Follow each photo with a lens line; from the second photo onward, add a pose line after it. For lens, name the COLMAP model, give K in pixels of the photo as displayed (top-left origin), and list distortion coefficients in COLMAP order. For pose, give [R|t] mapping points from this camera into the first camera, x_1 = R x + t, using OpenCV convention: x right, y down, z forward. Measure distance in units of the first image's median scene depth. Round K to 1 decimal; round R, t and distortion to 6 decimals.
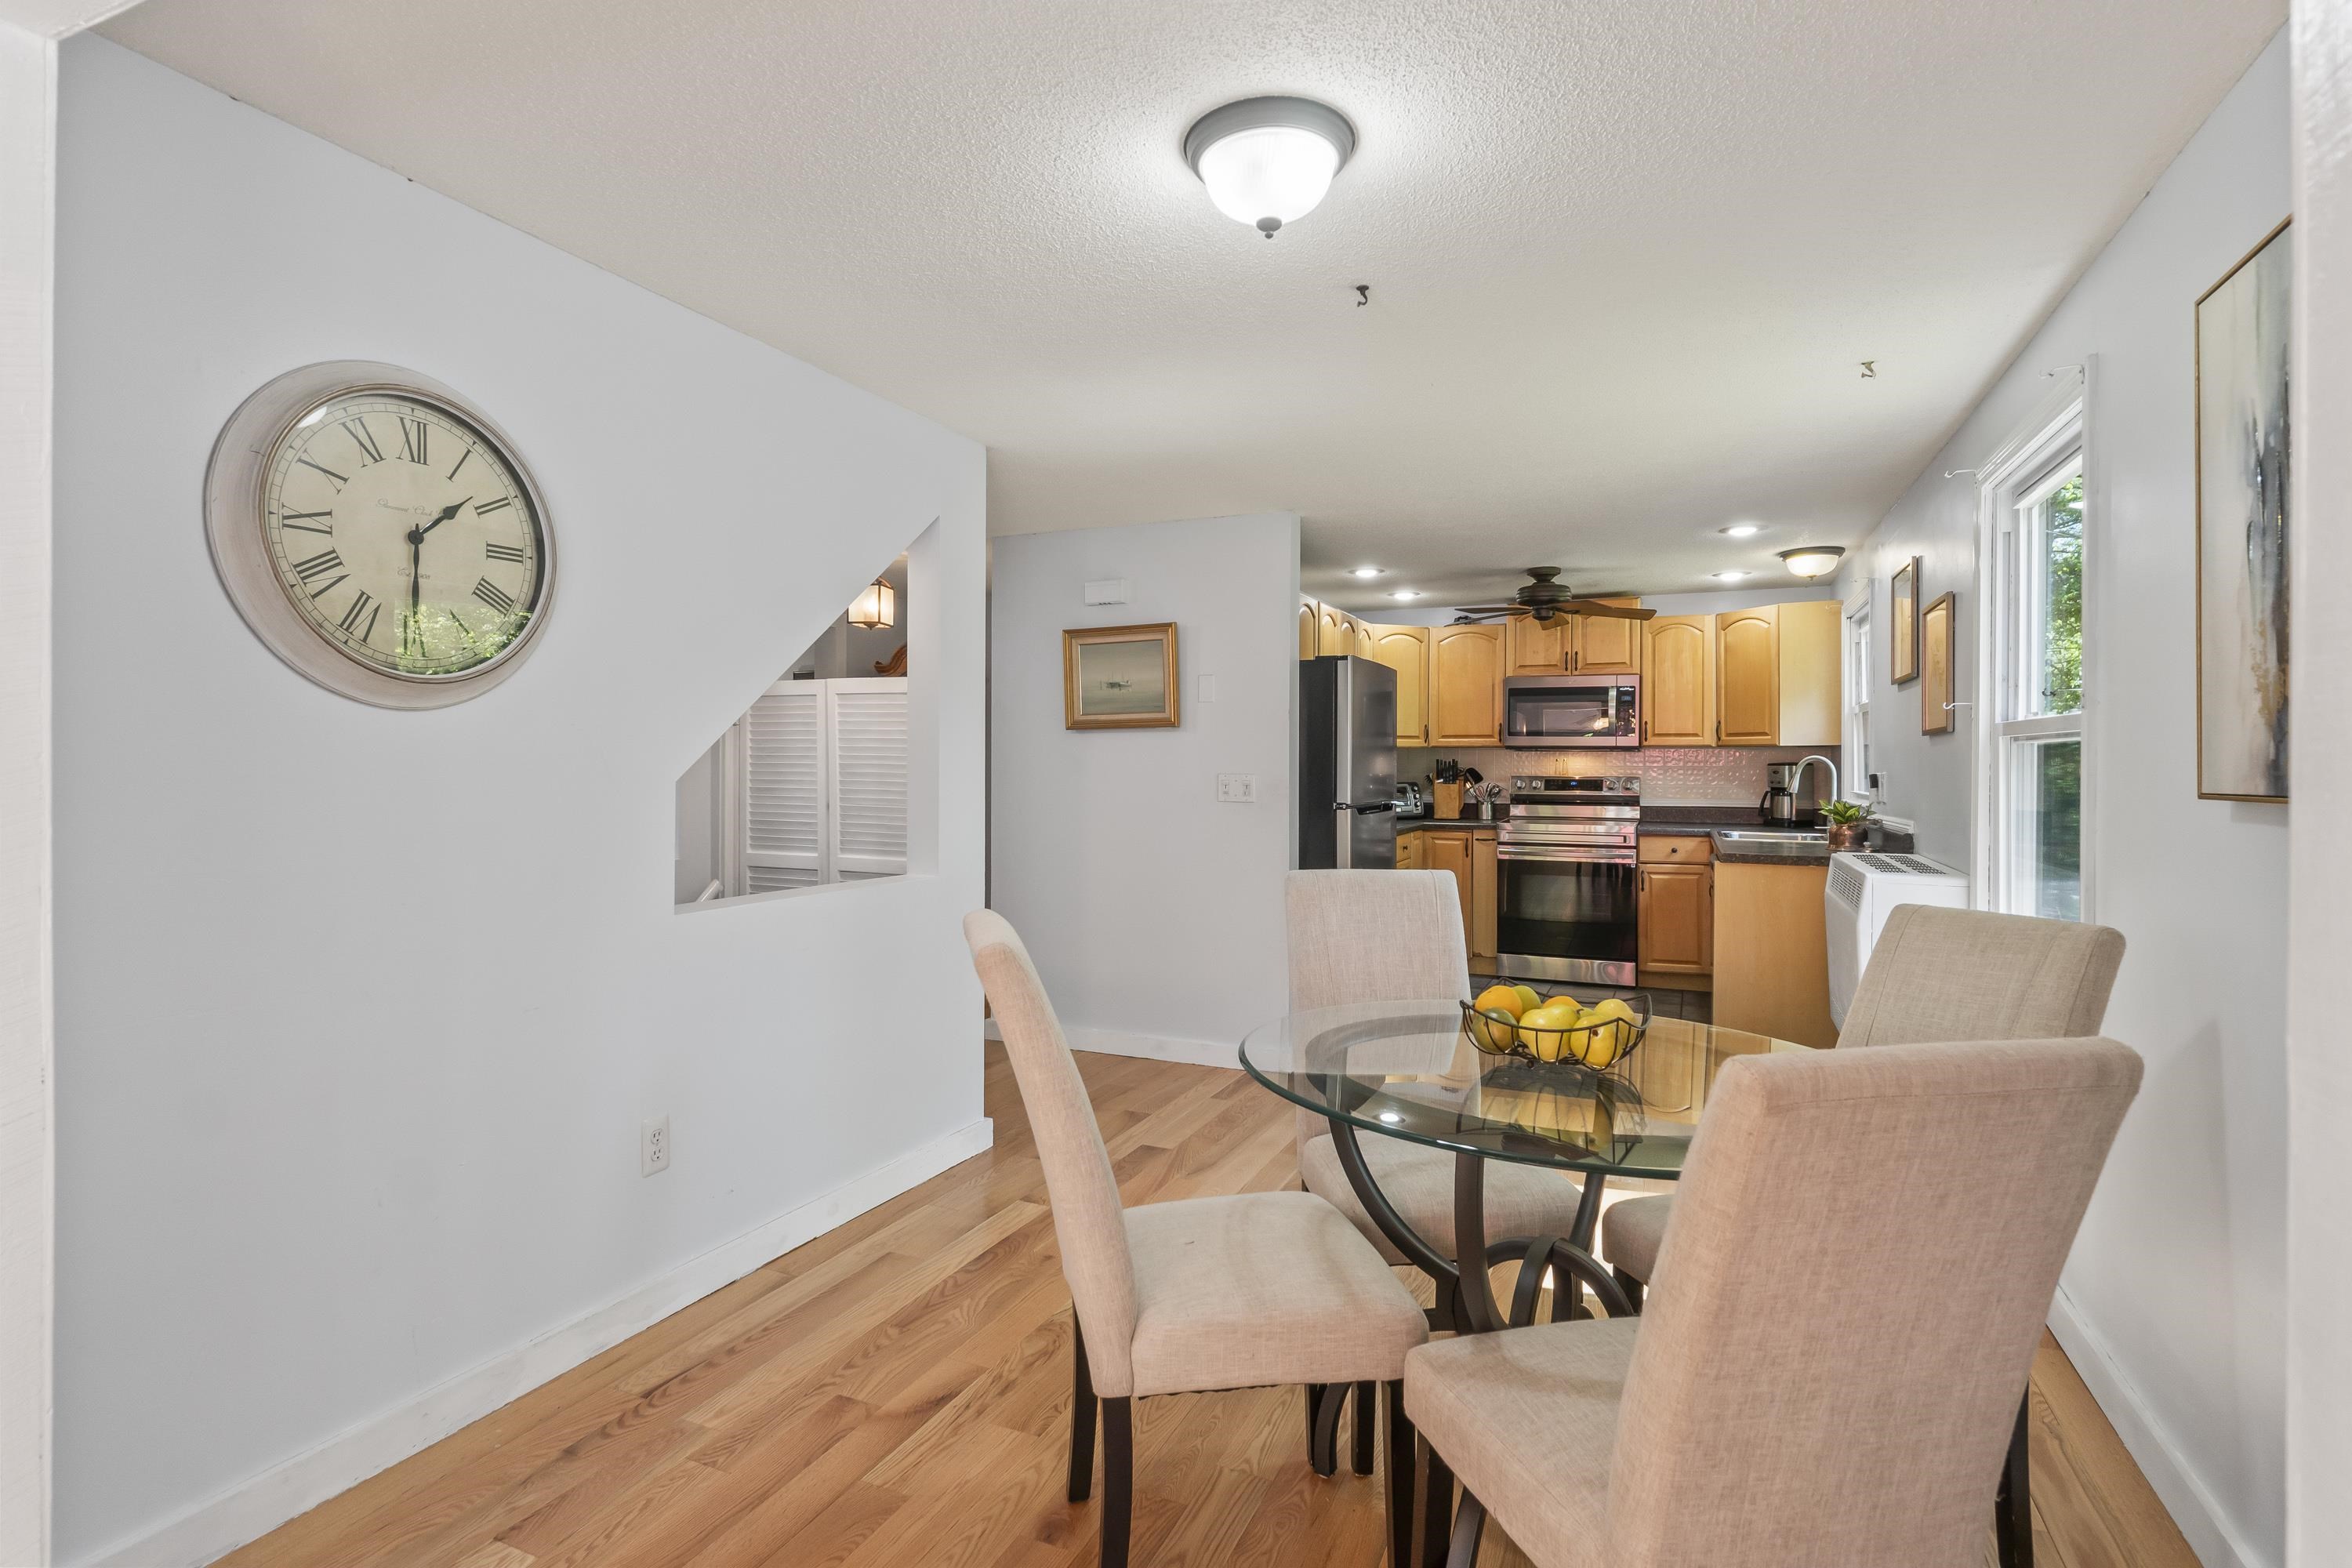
lens RADIAL K [[1148.0, 0, 1174.7], [0, 1148.0, 766.9], [0, 0, 1]] dist [-0.003314, 0.000309]
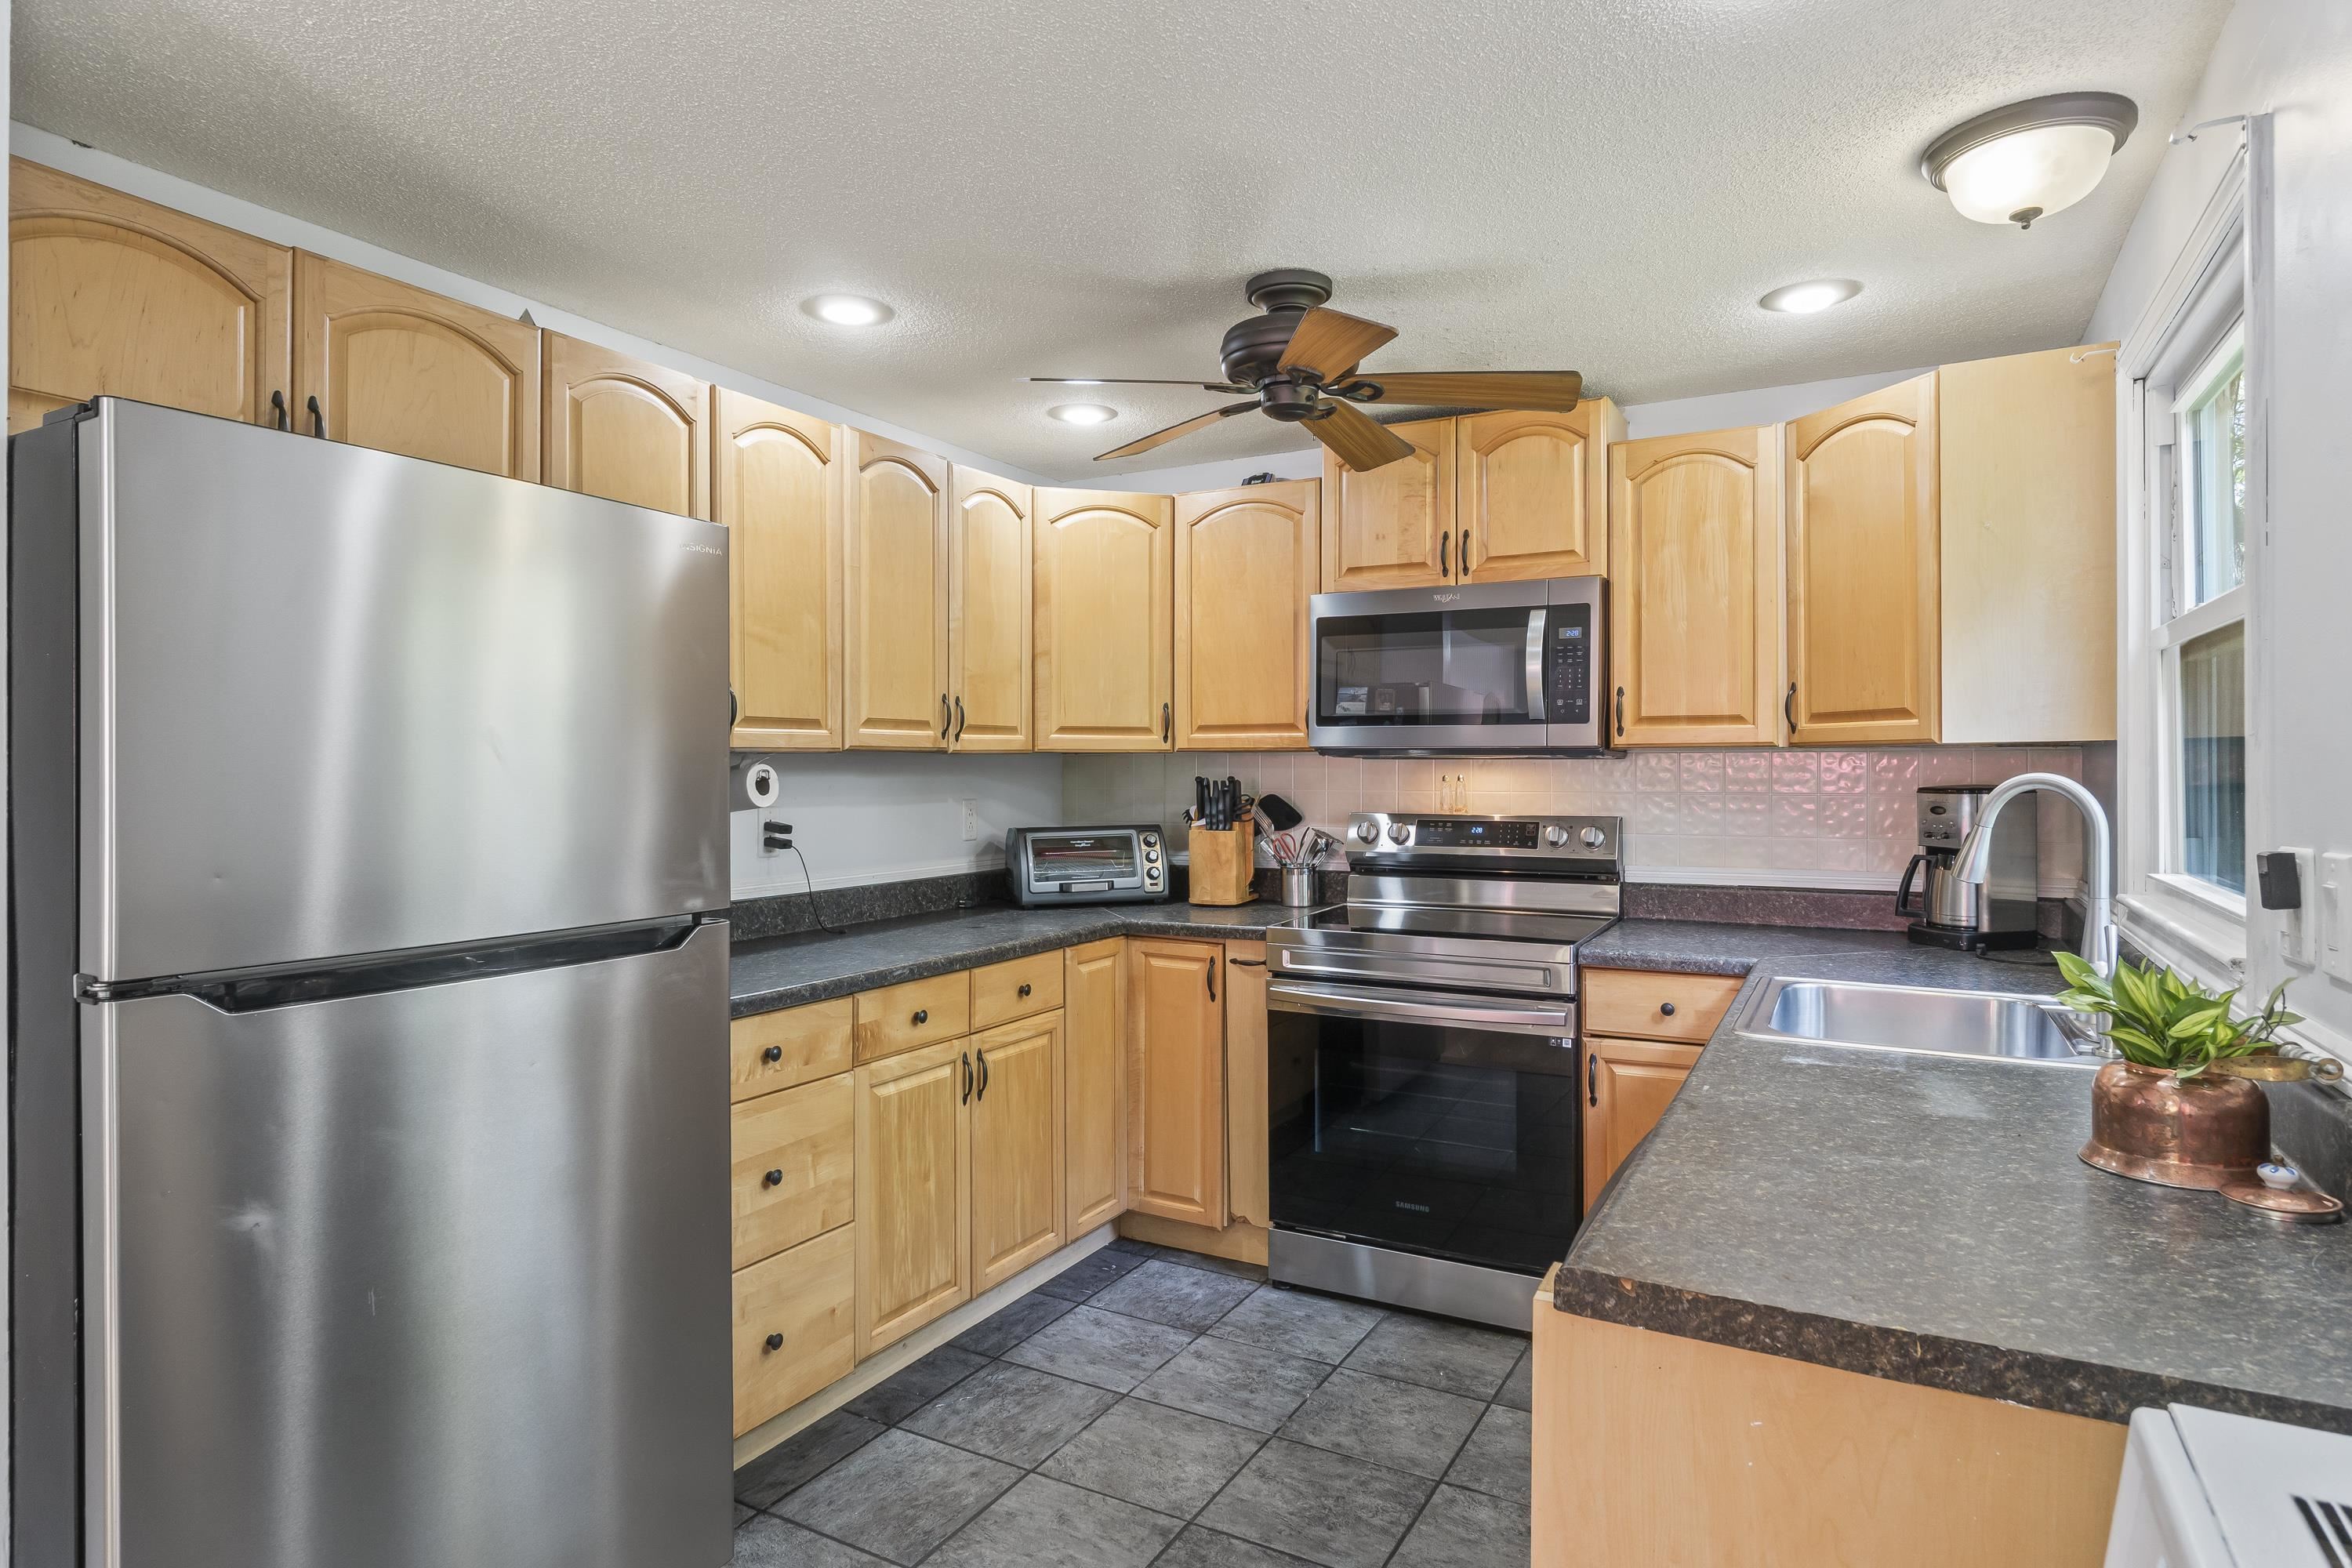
lens RADIAL K [[1304.0, 0, 1176.3], [0, 1304.0, 785.6], [0, 0, 1]] dist [-0.005274, -0.000816]
pose [[0.997047, -0.003428, -0.076721, 0.286422], [0.004267, 0.999933, 0.010777, -0.009719], [0.076679, -0.011072, 0.996994, 0.512375]]
